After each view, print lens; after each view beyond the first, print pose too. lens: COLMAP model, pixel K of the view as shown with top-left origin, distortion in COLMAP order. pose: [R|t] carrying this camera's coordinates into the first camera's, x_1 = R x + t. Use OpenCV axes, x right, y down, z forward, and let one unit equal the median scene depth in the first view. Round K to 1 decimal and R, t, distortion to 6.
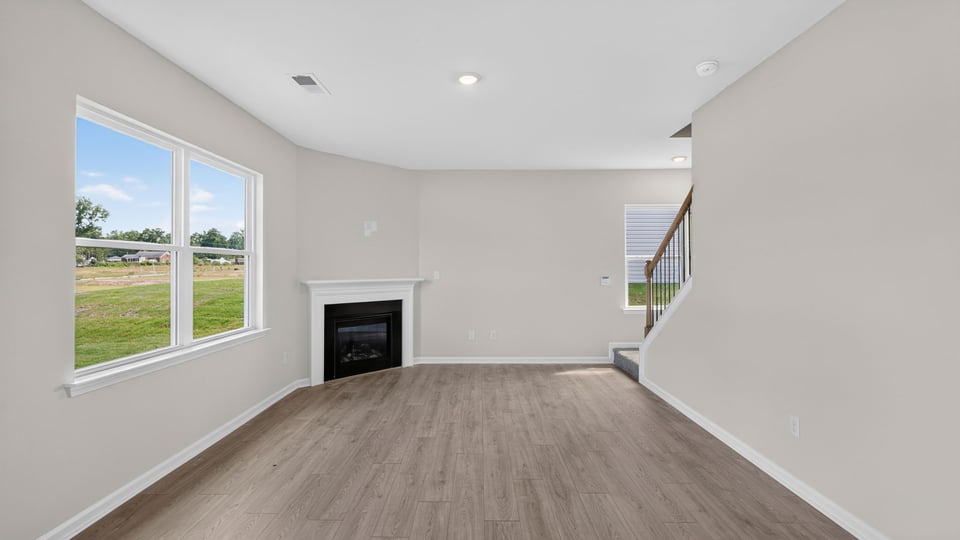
lens RADIAL K [[403.7, 0, 477.5], [0, 403.7, 268.7], [0, 0, 1]] dist [0.002099, 0.001611]
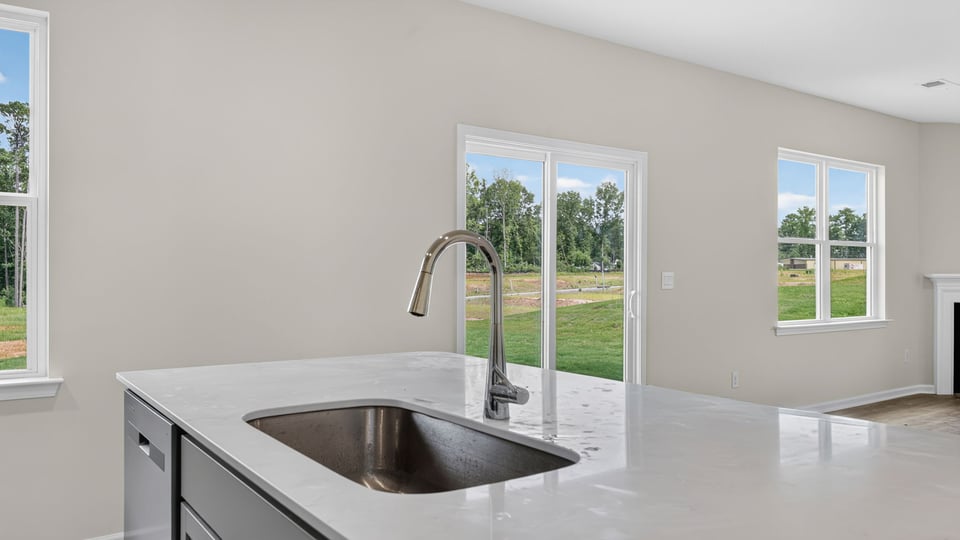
lens RADIAL K [[727.8, 0, 476.3], [0, 727.8, 268.0], [0, 0, 1]] dist [0.012972, 0.001836]
pose [[0.588434, -0.003468, -0.808538, 0.278720], [-0.005853, 0.999946, -0.008548, 0.034768], [0.808524, 0.009763, 0.588382, -0.727919]]
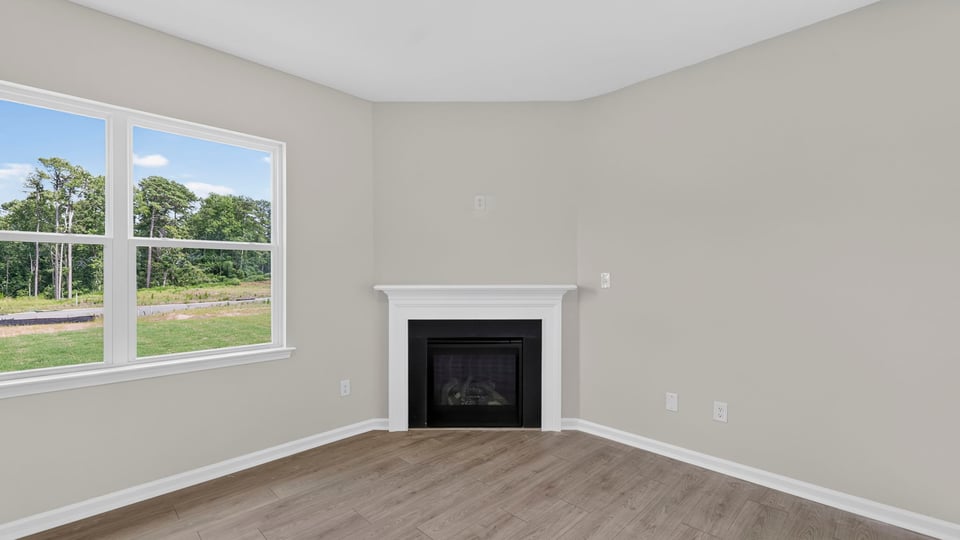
lens RADIAL K [[403.7, 0, 473.1], [0, 403.7, 278.5], [0, 0, 1]] dist [0.002099, 0.001611]
pose [[0.715108, -0.000224, -0.699014, 0.196997], [-0.000146, 1.000000, -0.000470, 0.017207], [0.699014, 0.000438, 0.715107, 0.572934]]
